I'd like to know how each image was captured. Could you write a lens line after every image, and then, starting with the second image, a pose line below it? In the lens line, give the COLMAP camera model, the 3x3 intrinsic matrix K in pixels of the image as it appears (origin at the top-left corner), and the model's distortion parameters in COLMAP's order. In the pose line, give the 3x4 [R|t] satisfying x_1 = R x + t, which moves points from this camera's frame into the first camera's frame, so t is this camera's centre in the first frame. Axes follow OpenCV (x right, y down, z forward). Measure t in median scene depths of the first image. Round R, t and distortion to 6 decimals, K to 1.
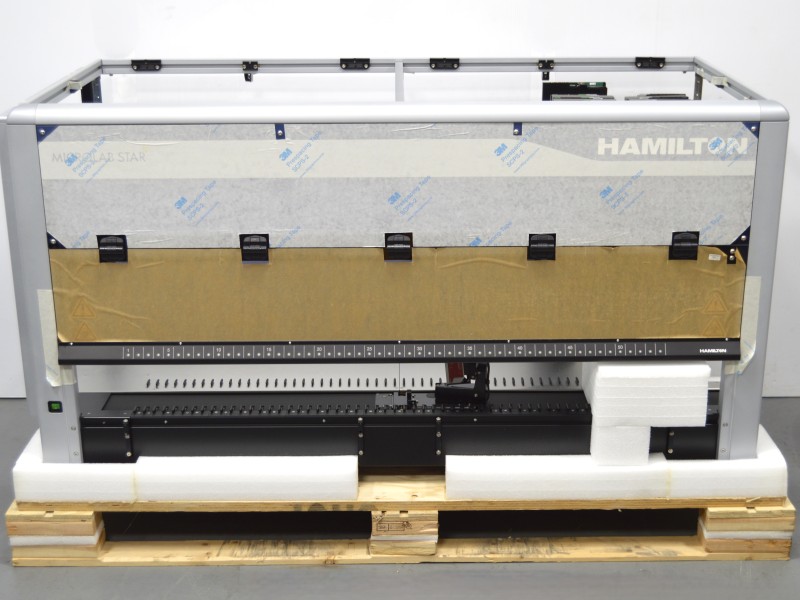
lens RADIAL K [[1239.2, 0, 400.0], [0, 1239.2, 300.0], [0, 0, 1]] dist [-0.004133, -0.029509]
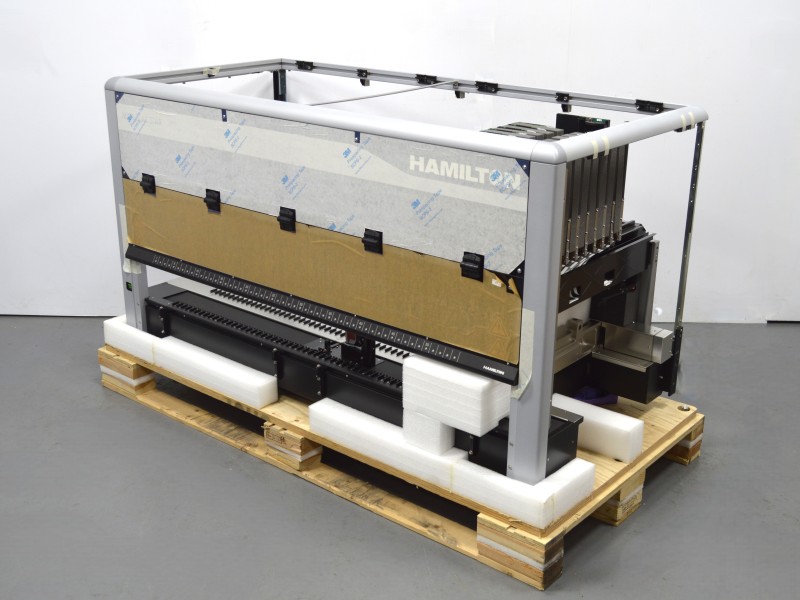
lens RADIAL K [[1001.5, 0, 400.0], [0, 1001.5, 300.0], [0, 0, 1]] dist [0.003725, 0.003803]
pose [[0.762093, 0.229806, -0.605313, 0.723142], [-0.216304, 0.971544, 0.096518, -0.086387], [0.610269, 0.057376, 0.790114, 0.273127]]
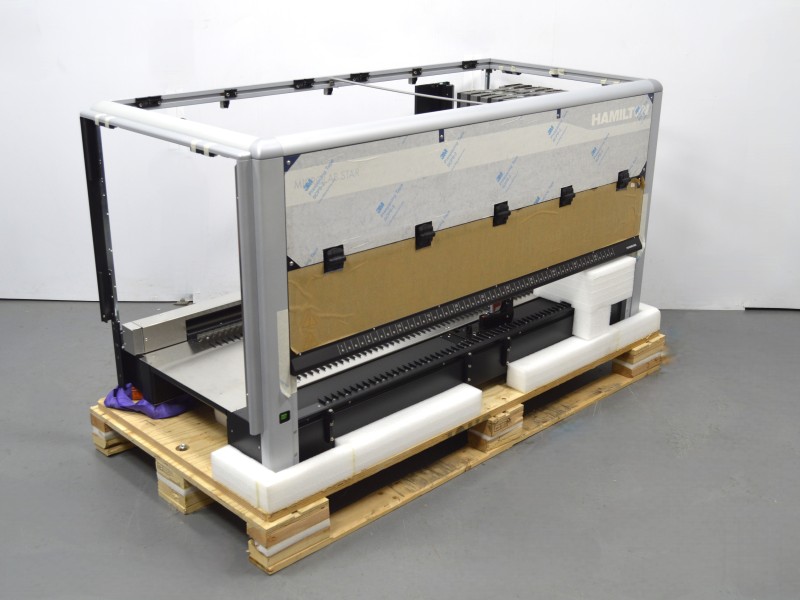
lens RADIAL K [[965.9, 0, 400.0], [0, 965.9, 300.0], [0, 0, 1]] dist [-0.009311, -0.009835]
pose [[0.718697, -0.230361, 0.656056, -0.774257], [0.205065, 0.971781, 0.116576, -0.095481], [-0.664397, 0.050752, 0.745655, 0.314077]]
